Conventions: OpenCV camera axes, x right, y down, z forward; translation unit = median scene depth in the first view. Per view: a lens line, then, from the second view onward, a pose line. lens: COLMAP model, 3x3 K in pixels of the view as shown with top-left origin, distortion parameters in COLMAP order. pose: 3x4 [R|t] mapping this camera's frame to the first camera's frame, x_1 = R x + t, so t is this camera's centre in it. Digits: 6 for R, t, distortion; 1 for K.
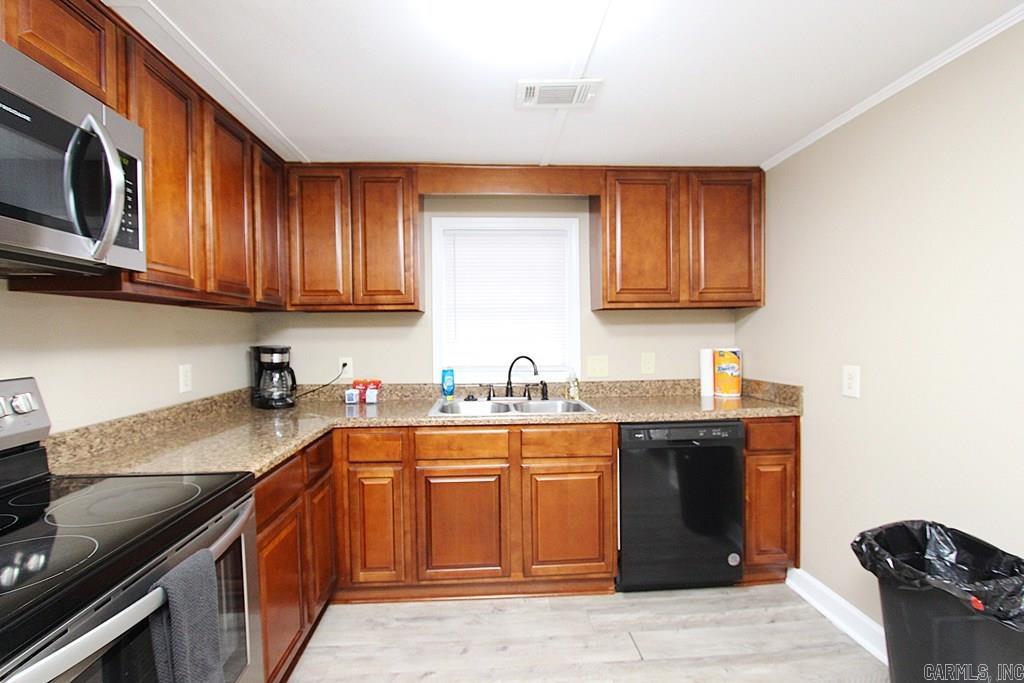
lens RADIAL K [[472.5, 0, 510.1], [0, 472.5, 346.6], [0, 0, 1]] dist [-0.025806, 0.005178]
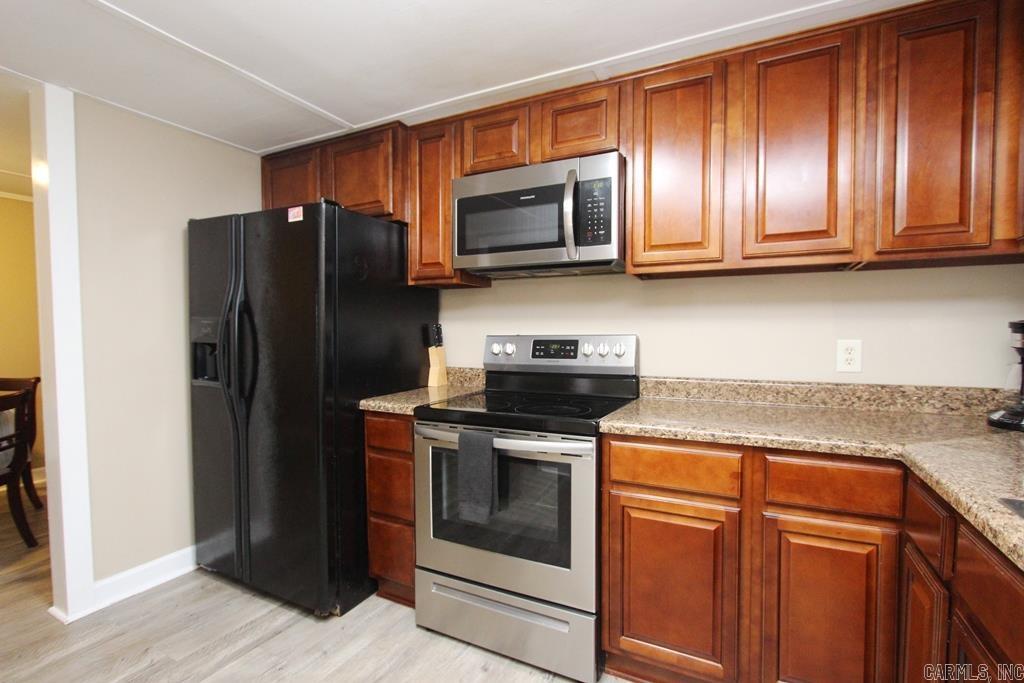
lens RADIAL K [[472.5, 0, 510.1], [0, 472.5, 346.6], [0, 0, 1]] dist [-0.025806, 0.005178]
pose [[-0.522826, 0.040431, -0.851480, 0.293598], [-0.017428, 0.998159, 0.058096, 0.011519], [0.852261, 0.045214, -0.521159, 0.788110]]
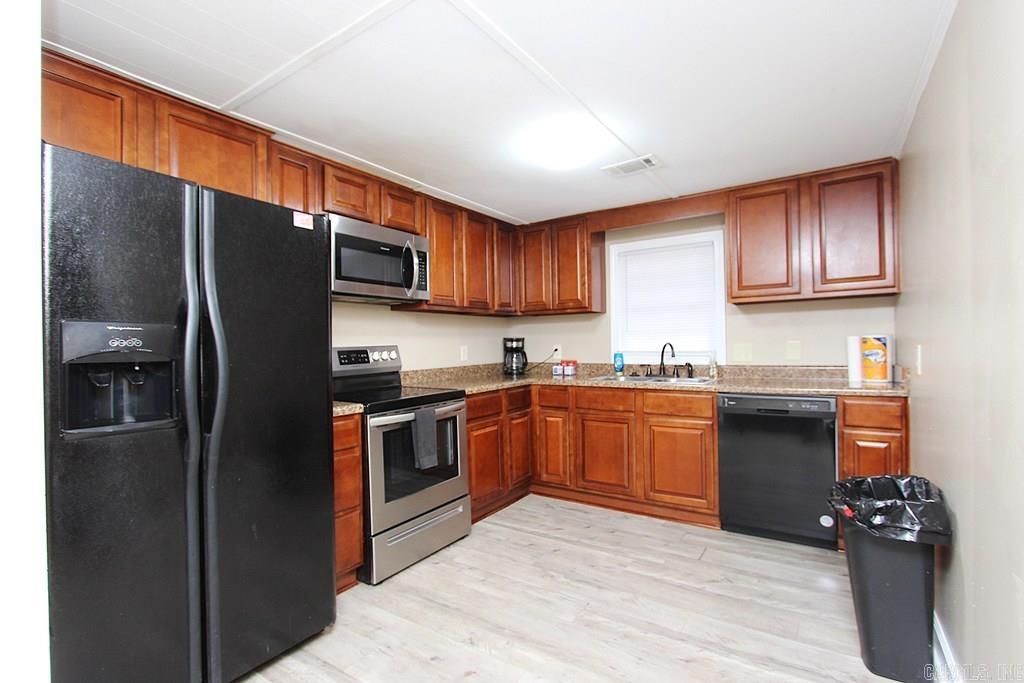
lens RADIAL K [[472.5, 0, 510.1], [0, 472.5, 346.6], [0, 0, 1]] dist [-0.025806, 0.005178]
pose [[0.788300, -0.000669, -0.615291, 0.529254], [-0.006739, 0.999930, -0.009721, 0.049973], [0.615254, 0.011810, 0.788240, -0.325386]]
